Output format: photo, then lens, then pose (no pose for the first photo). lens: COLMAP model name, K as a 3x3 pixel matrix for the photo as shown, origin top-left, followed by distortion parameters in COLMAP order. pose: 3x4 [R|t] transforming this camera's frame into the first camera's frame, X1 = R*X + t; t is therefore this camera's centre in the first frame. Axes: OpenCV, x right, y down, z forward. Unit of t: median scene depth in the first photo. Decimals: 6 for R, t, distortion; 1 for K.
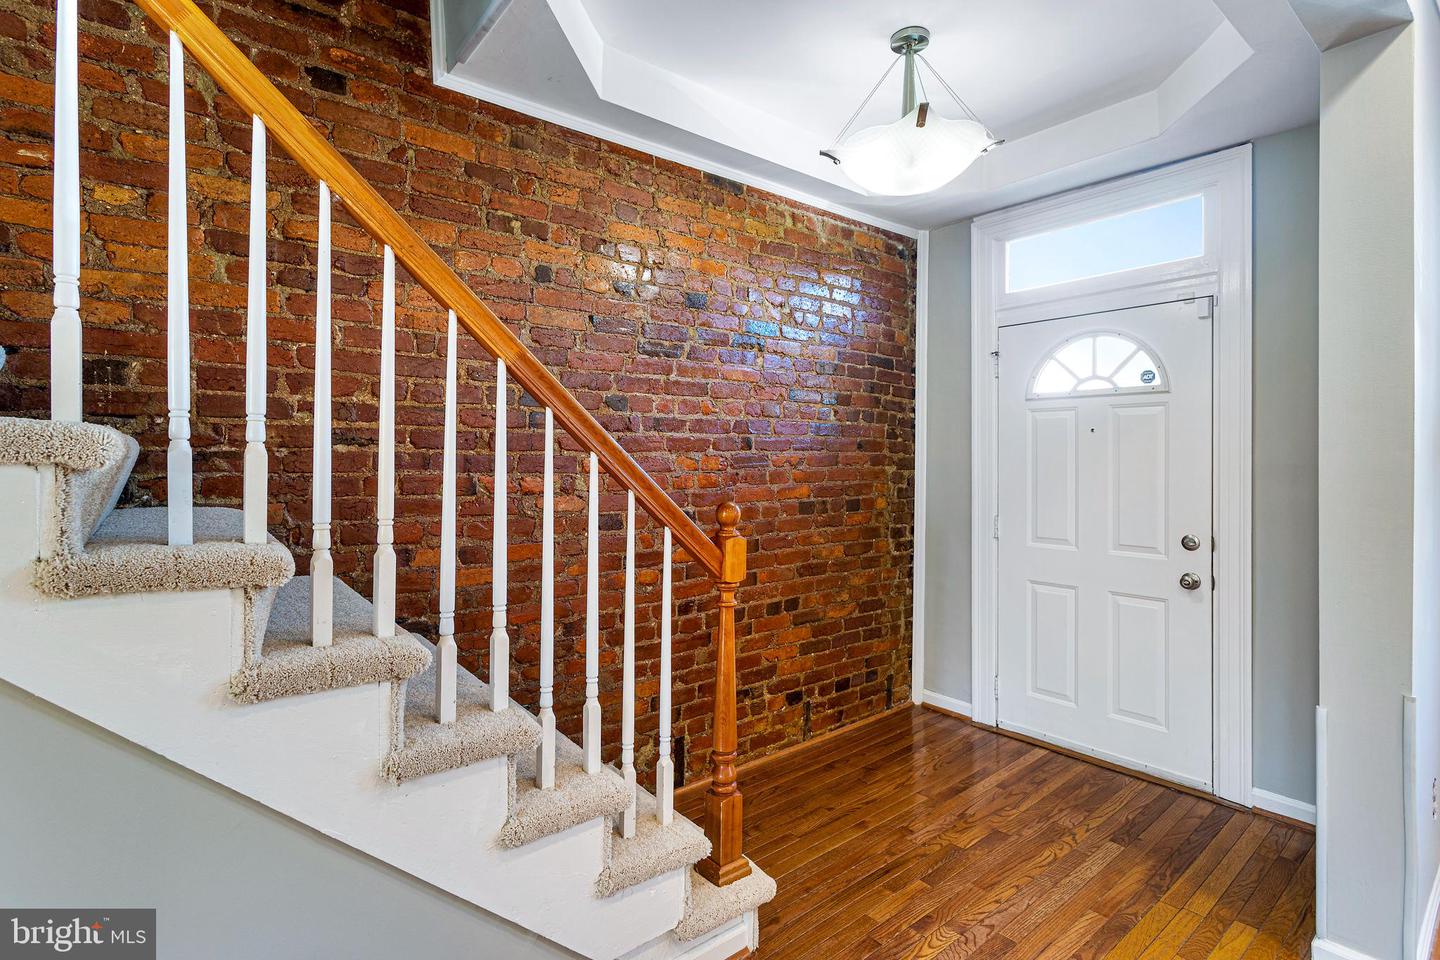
lens RADIAL K [[697.4, 0, 712.6], [0, 697.4, 456.4], [0, 0, 1]] dist [0.000749, 0.000555]
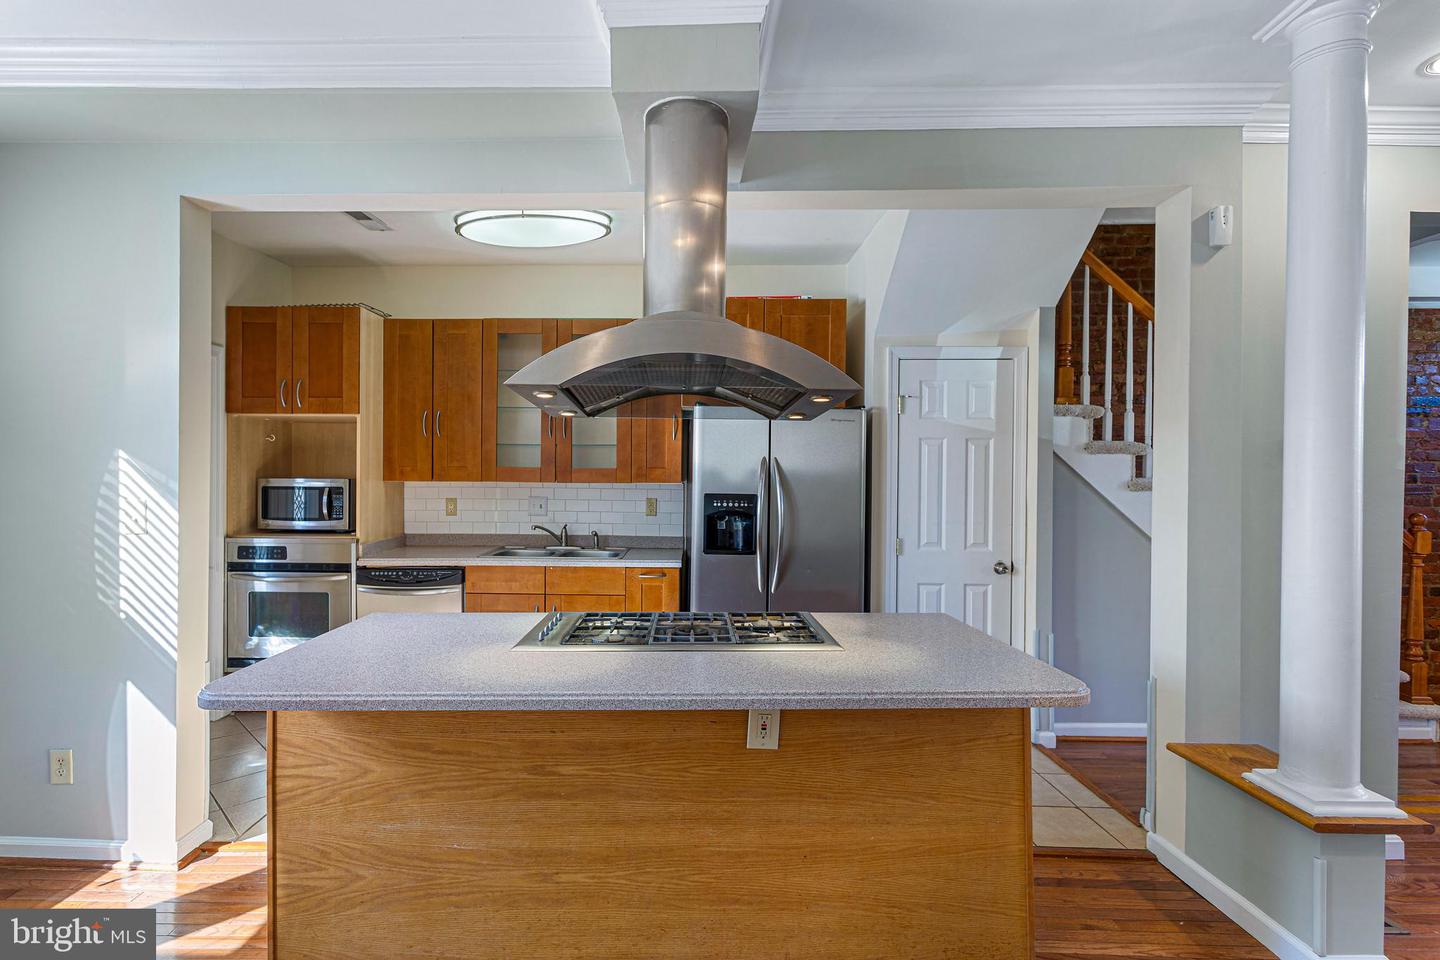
lens RADIAL K [[704.0, 0, 675.3], [0, 704.0, 475.0], [0, 0, 1]] dist [-0.000910, -0.000064]
pose [[0.771472, 0.007393, -0.636221, -0.231082], [-0.005711, 0.999973, 0.004695, -0.026882], [0.636238, 0.000011, 0.771493, -1.286354]]
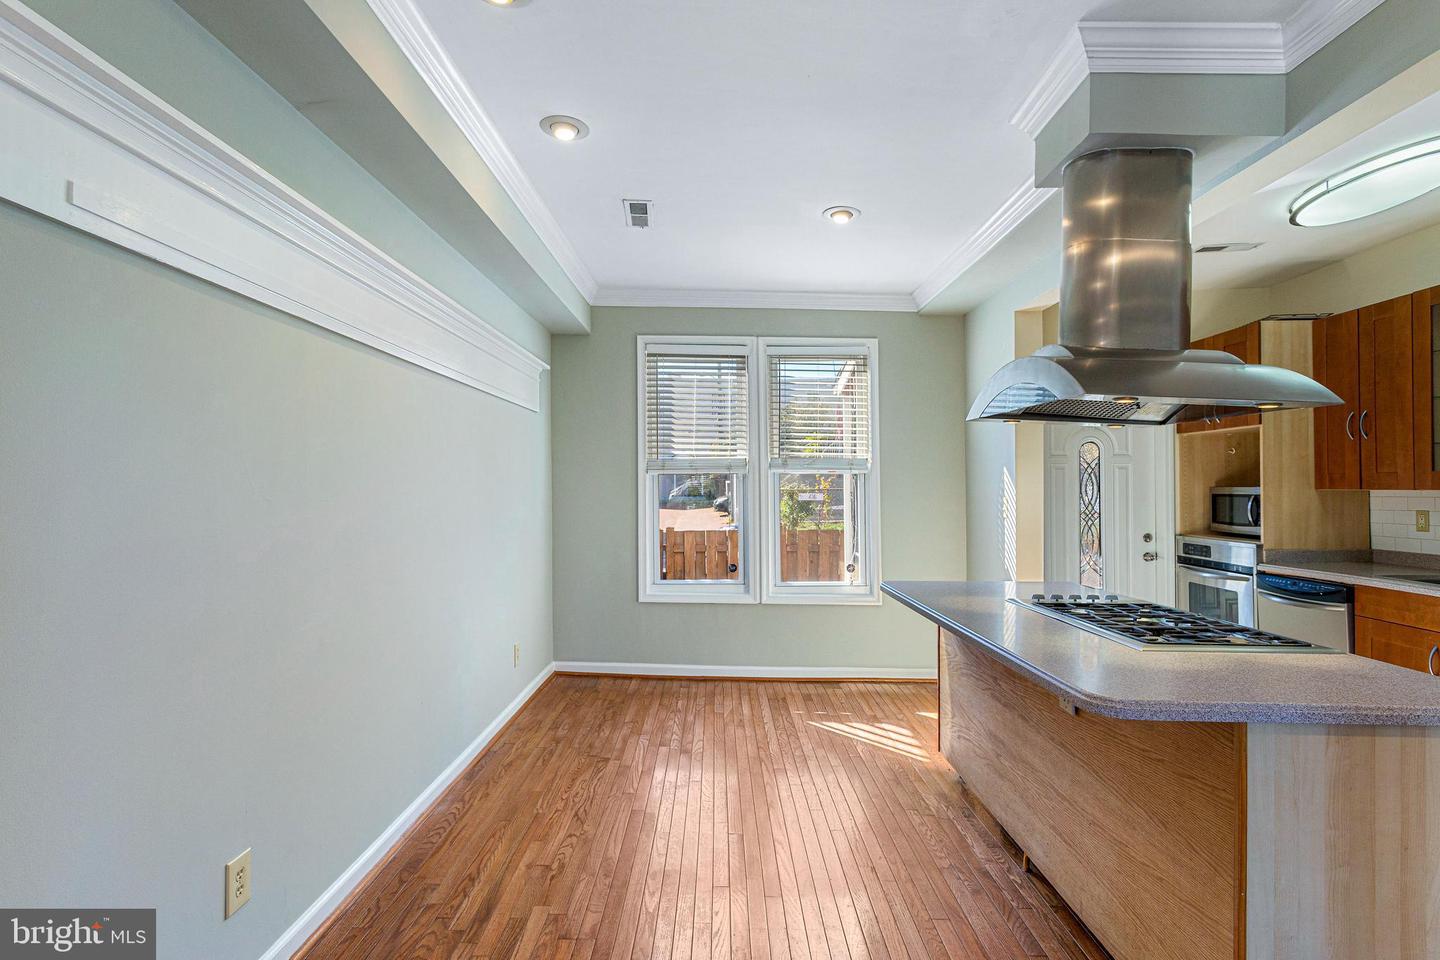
lens RADIAL K [[710.3, 0, 713.3], [0, 710.3, 482.6], [0, 0, 1]] dist [0.002661, -0.000066]
pose [[-0.633834, -0.000513, -0.773469, 0.260594], [0.005089, 0.999975, -0.004834, -0.015877], [0.773452, -0.007000, -0.633816, -0.529451]]
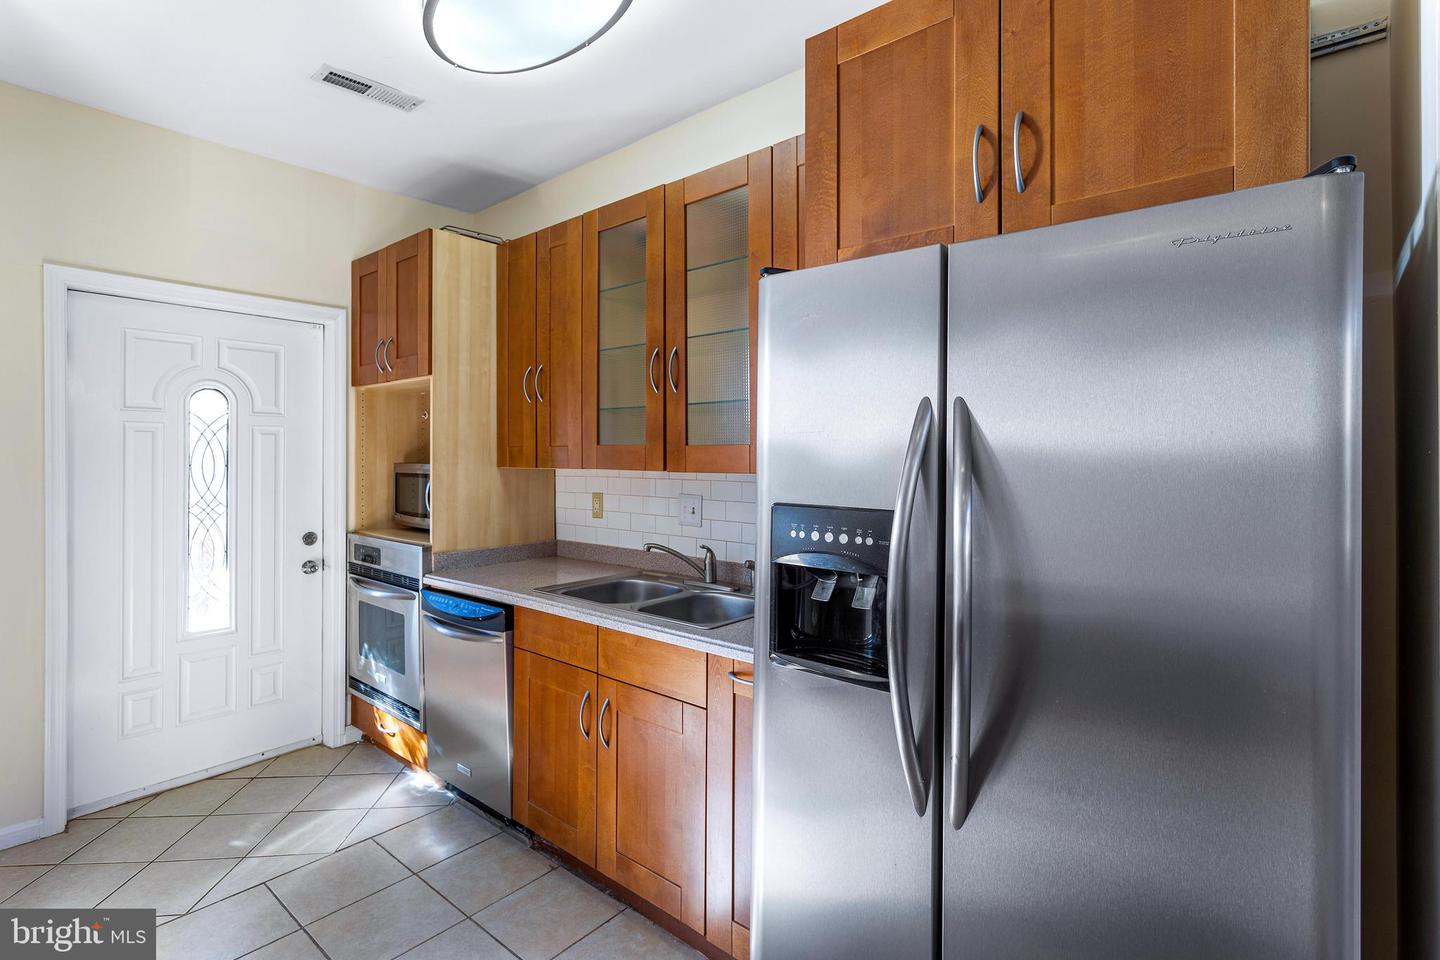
lens RADIAL K [[681.6, 0, 715.8], [0, 681.6, 457.7], [0, 0, 1]] dist [-0.000817, 0.000092]
pose [[0.195359, 0.000291, -0.980732, -0.567232], [-0.003195, 0.999995, -0.000340, -0.018957], [0.980727, 0.003200, 0.195359, -0.368326]]
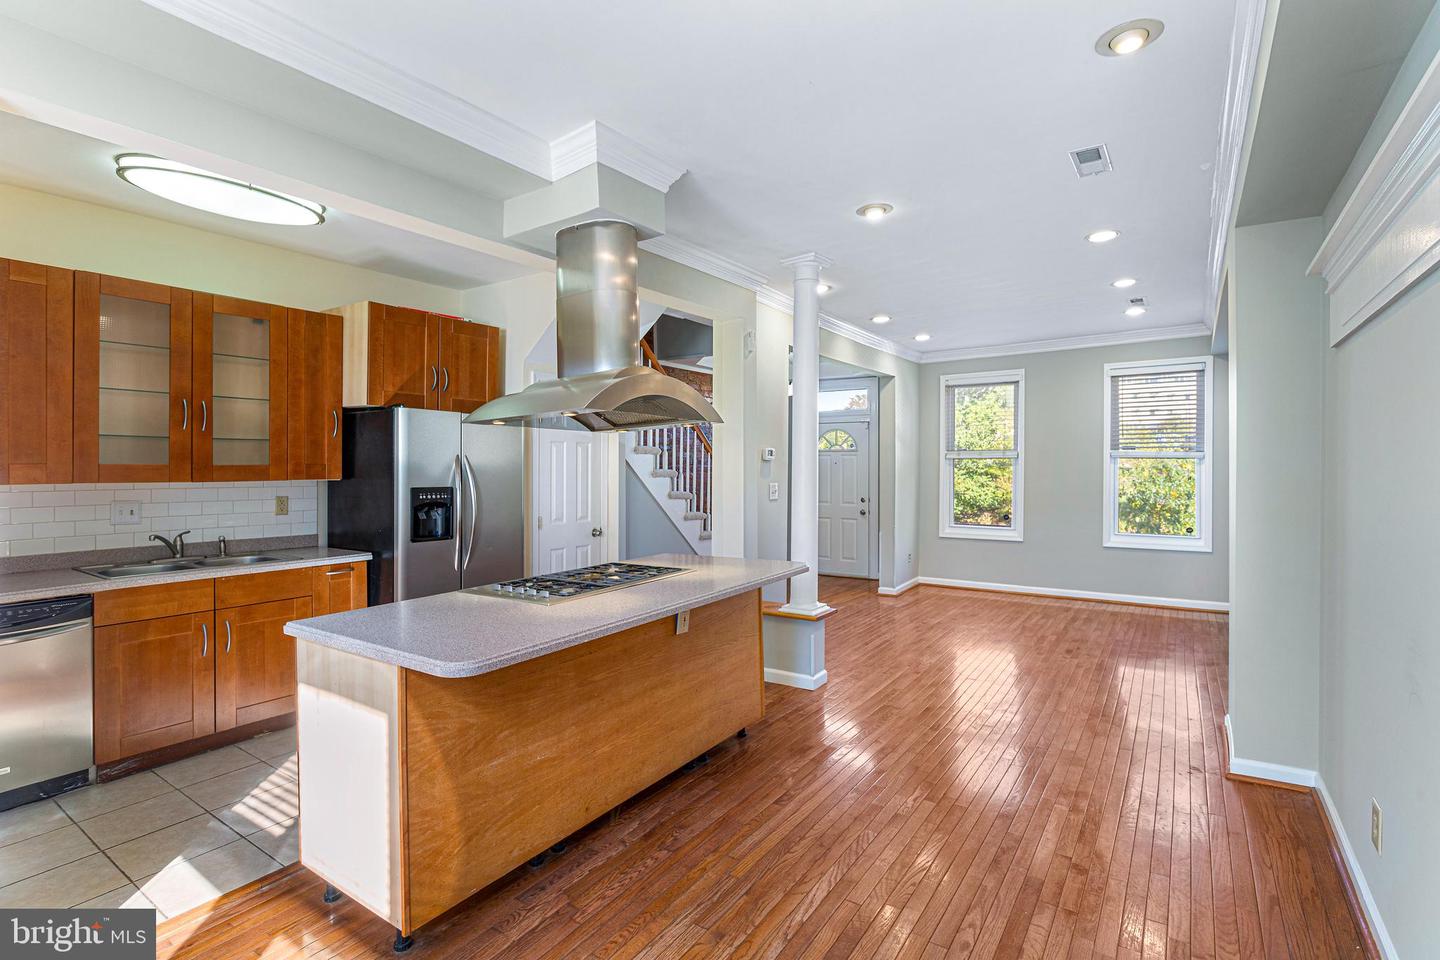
lens RADIAL K [[690.9, 0, 711.6], [0, 690.9, 468.0], [0, 0, 1]] dist [0.002032, 0.000851]
pose [[0.958946, -0.001719, 0.283584, -0.844451], [0.000392, 0.999989, 0.004734, -0.033631], [-0.283589, -0.004428, 0.958936, -1.778844]]
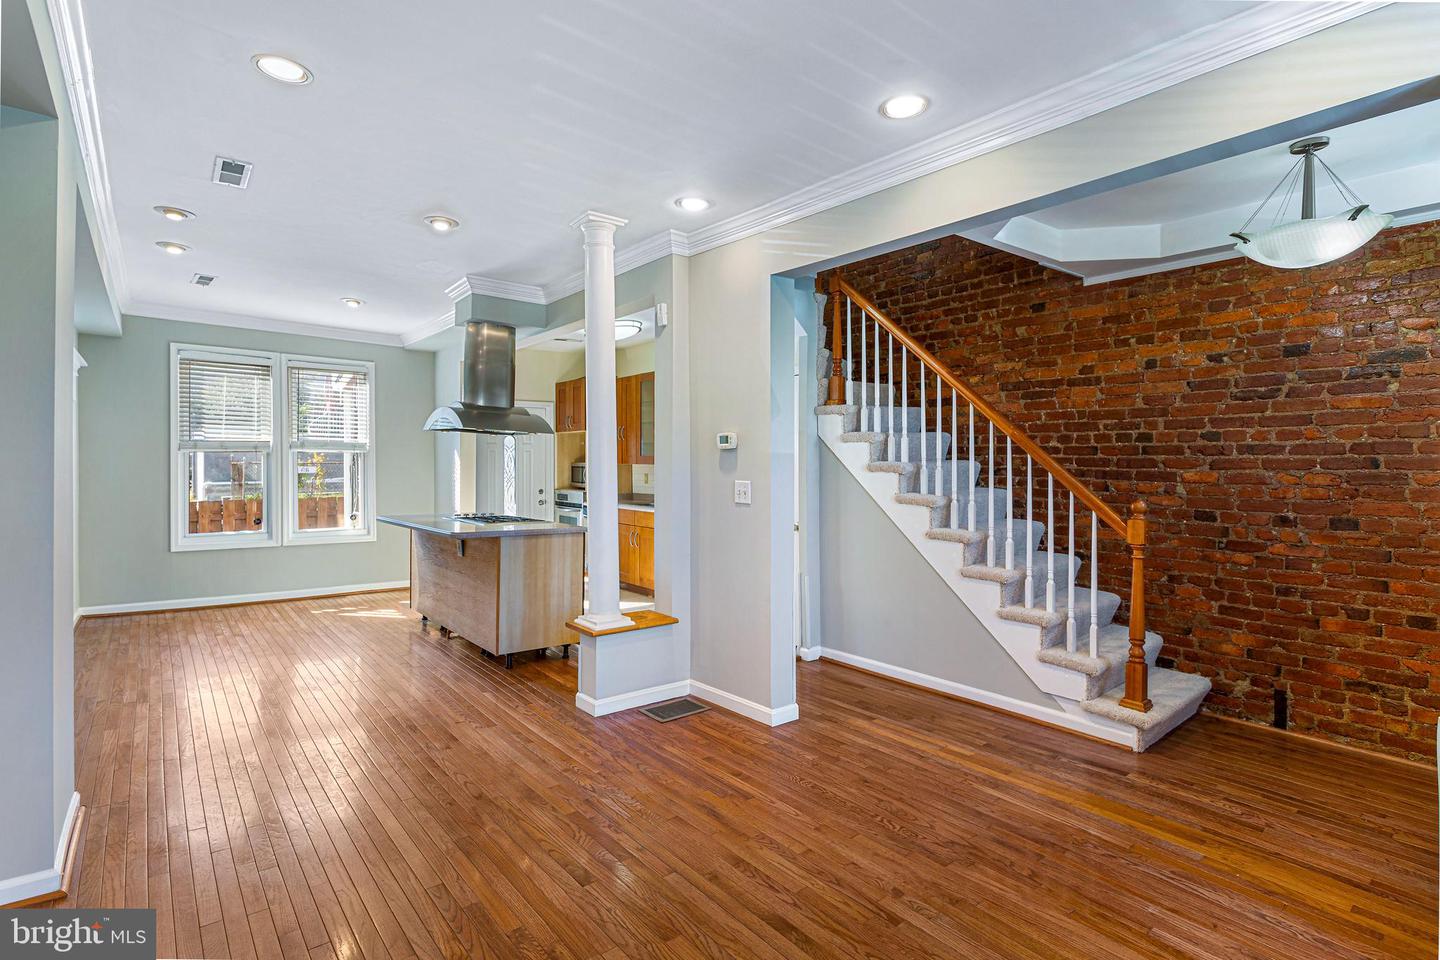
lens RADIAL K [[697.4, 0, 712.6], [0, 697.4, 456.4], [0, 0, 1]] dist [0.000749, 0.000555]
pose [[-0.001710, -0.002810, -0.999995, 1.255597], [-0.000985, 0.999996, -0.002808, -0.026800], [0.999998, 0.000980, -0.001712, -0.053992]]
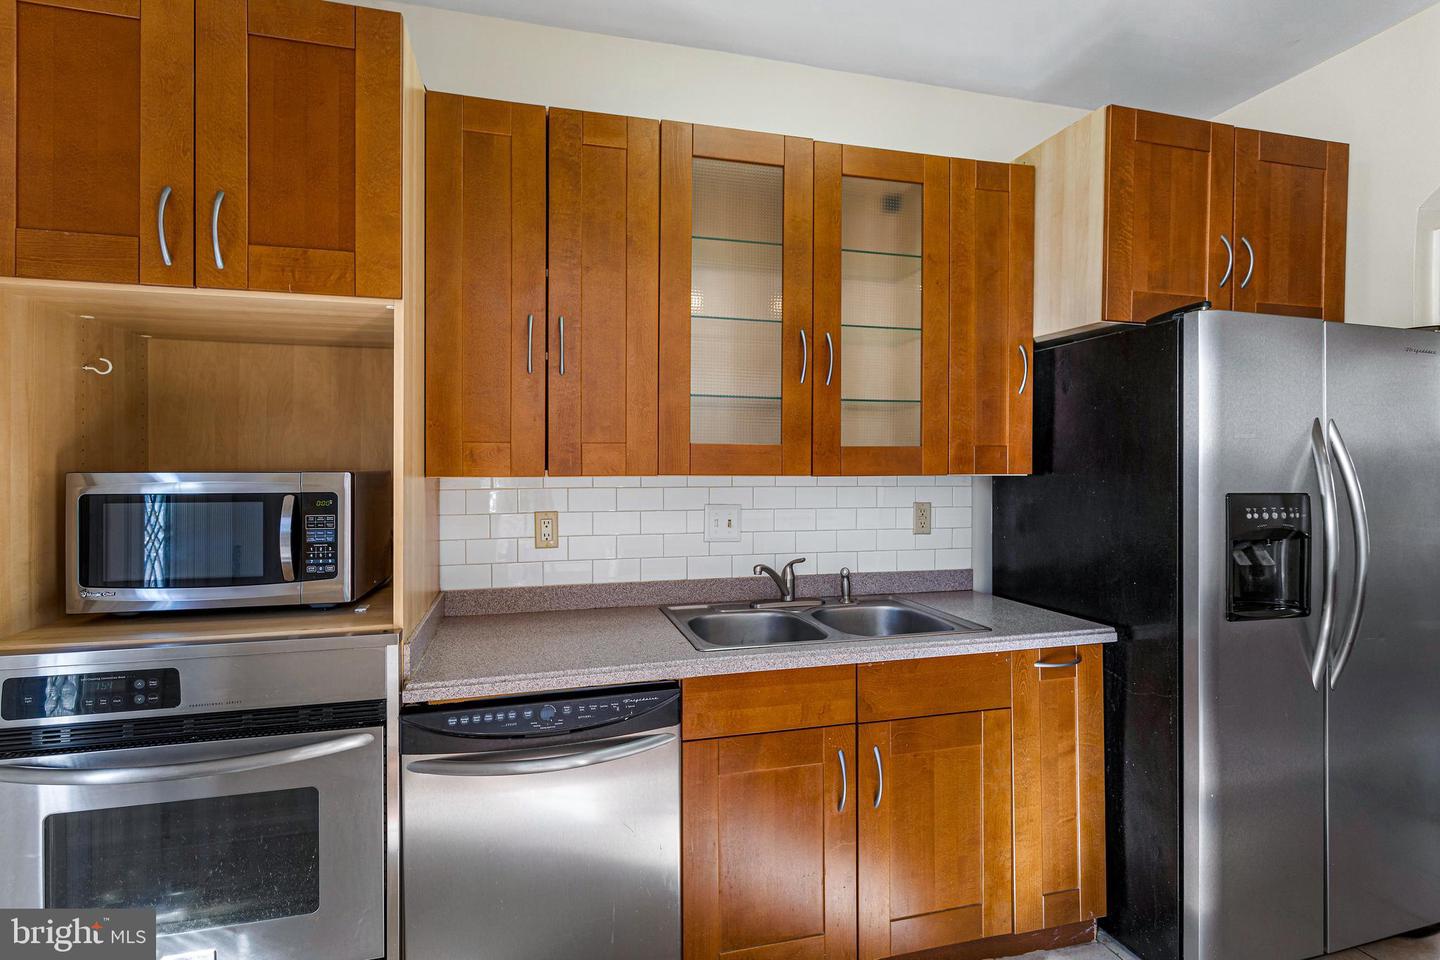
lens RADIAL K [[690.9, 0, 711.6], [0, 690.9, 468.0], [0, 0, 1]] dist [0.002032, 0.000851]
pose [[0.916641, -0.001689, -0.399708, -1.213085], [0.001941, 0.999998, 0.000226, -0.010377], [0.399707, -0.000983, 0.916642, -0.980960]]
